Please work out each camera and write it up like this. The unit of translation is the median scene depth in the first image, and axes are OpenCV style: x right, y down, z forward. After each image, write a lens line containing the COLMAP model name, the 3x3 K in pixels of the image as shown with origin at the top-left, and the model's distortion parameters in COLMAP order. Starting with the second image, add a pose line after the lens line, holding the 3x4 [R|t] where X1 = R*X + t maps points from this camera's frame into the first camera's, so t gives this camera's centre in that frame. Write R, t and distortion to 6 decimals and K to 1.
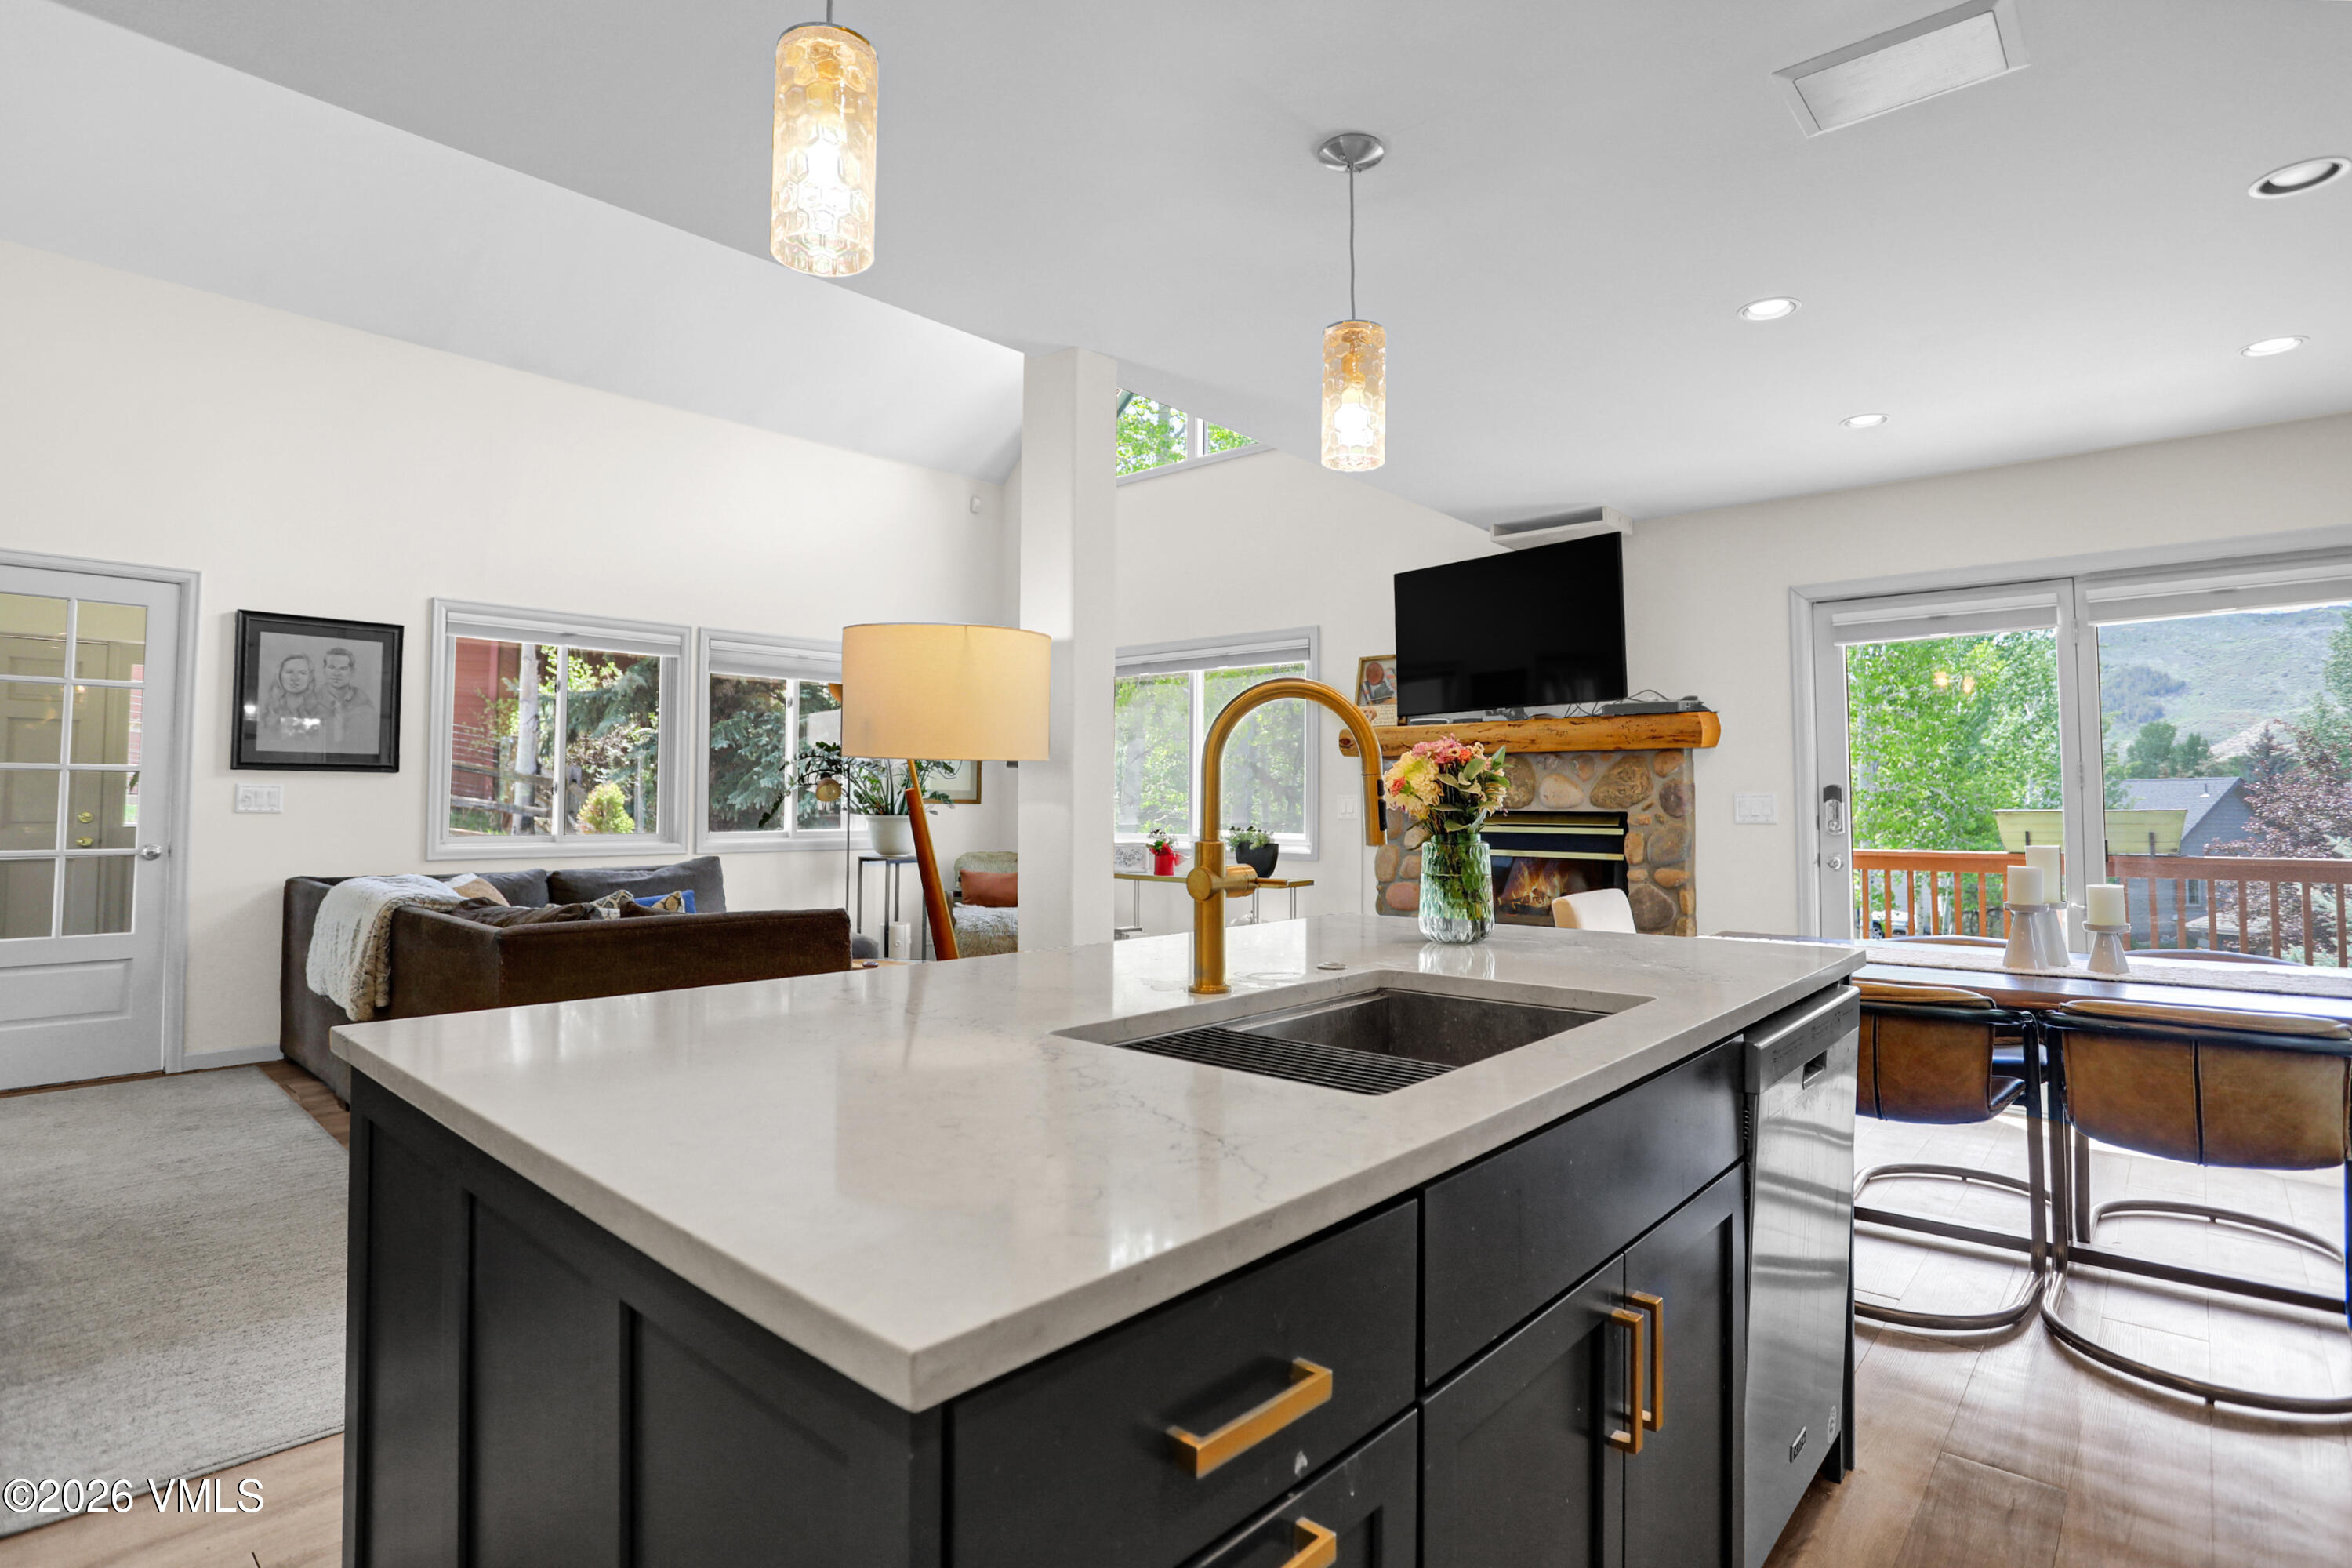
lens RADIAL K [[1180.3, 0, 1206.9], [0, 1180.3, 741.3], [0, 0, 1]] dist [-0.060319, 0.022497]
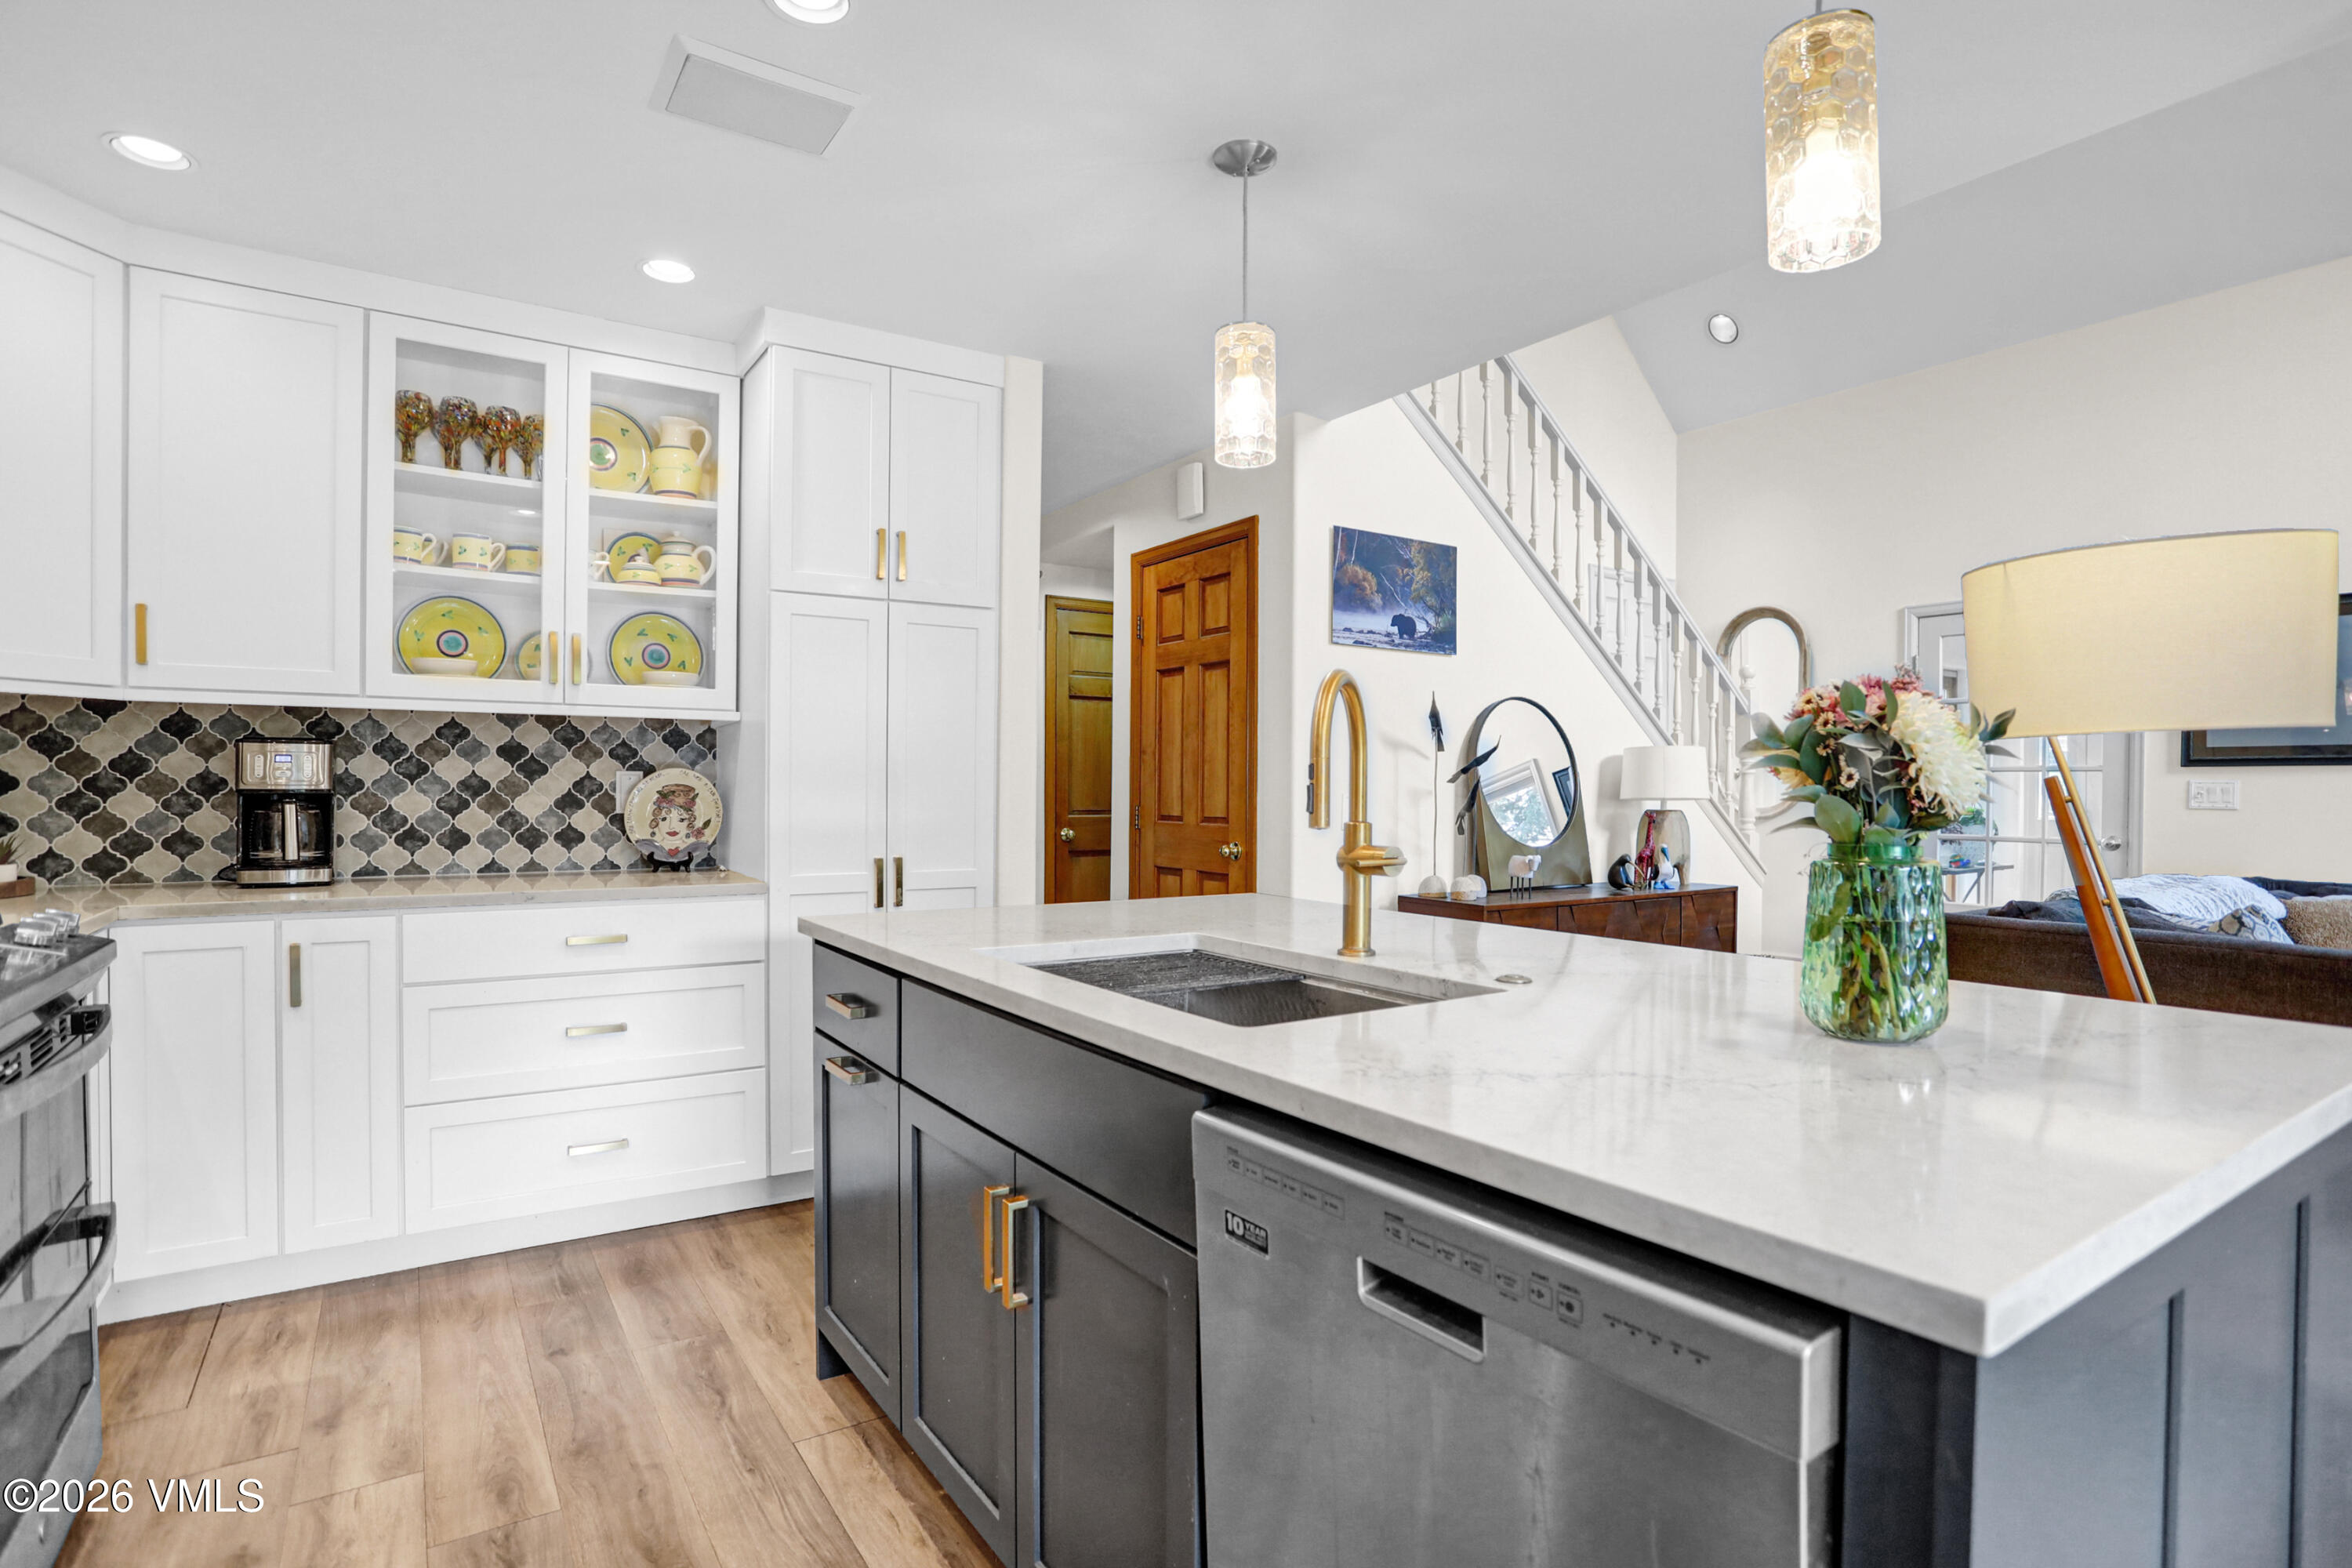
lens RADIAL K [[1180.3, 0, 1161.4], [0, 1180.3, 795.3], [0, 0, 1]] dist [-0.060319, 0.022497]
pose [[-0.259585, -0.003498, -0.965714, 0.354783], [0.044454, 0.998890, -0.015567, 0.024423], [0.964697, -0.046970, -0.259141, 0.366718]]
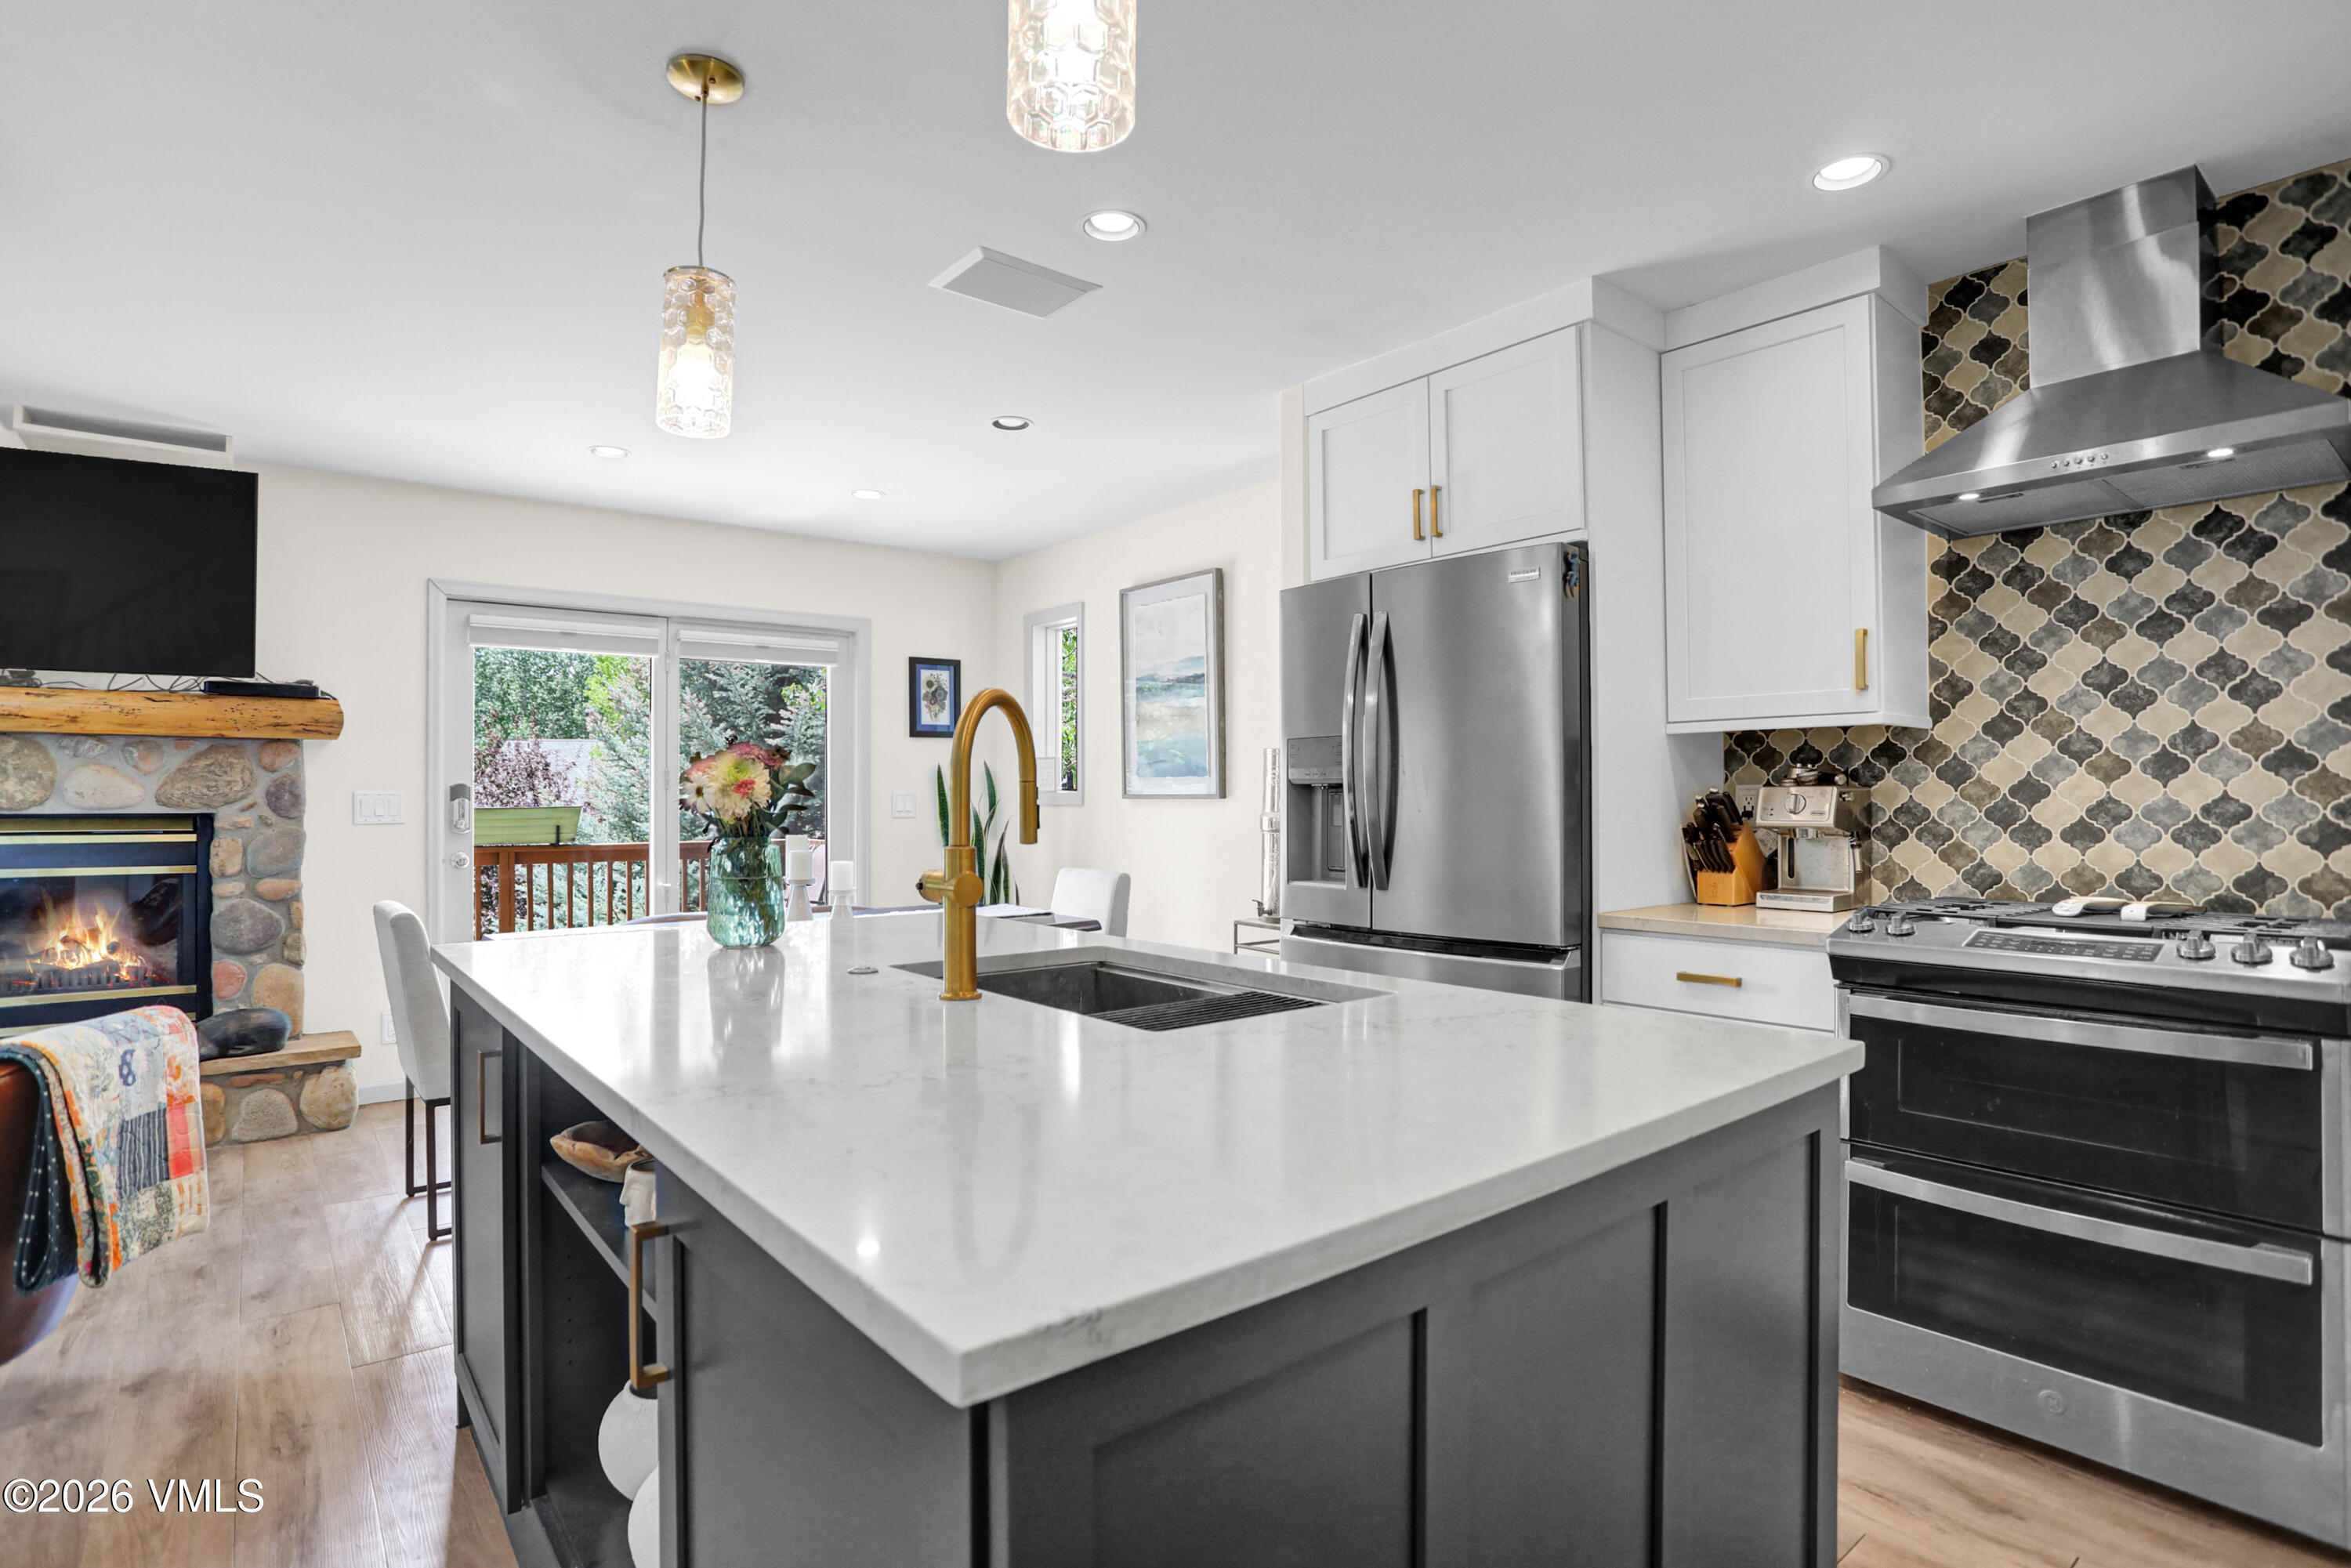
lens RADIAL K [[1179.7, 0, 1161.8], [0, 1179.7, 780.7], [0, 0, 1]] dist [-0.060319, 0.022497]
pose [[0.169132, 0.011398, 0.985527, -0.323546], [-0.049198, 0.998784, -0.003108, 0.007783], [-0.984365, -0.047960, 0.169487, 0.221305]]
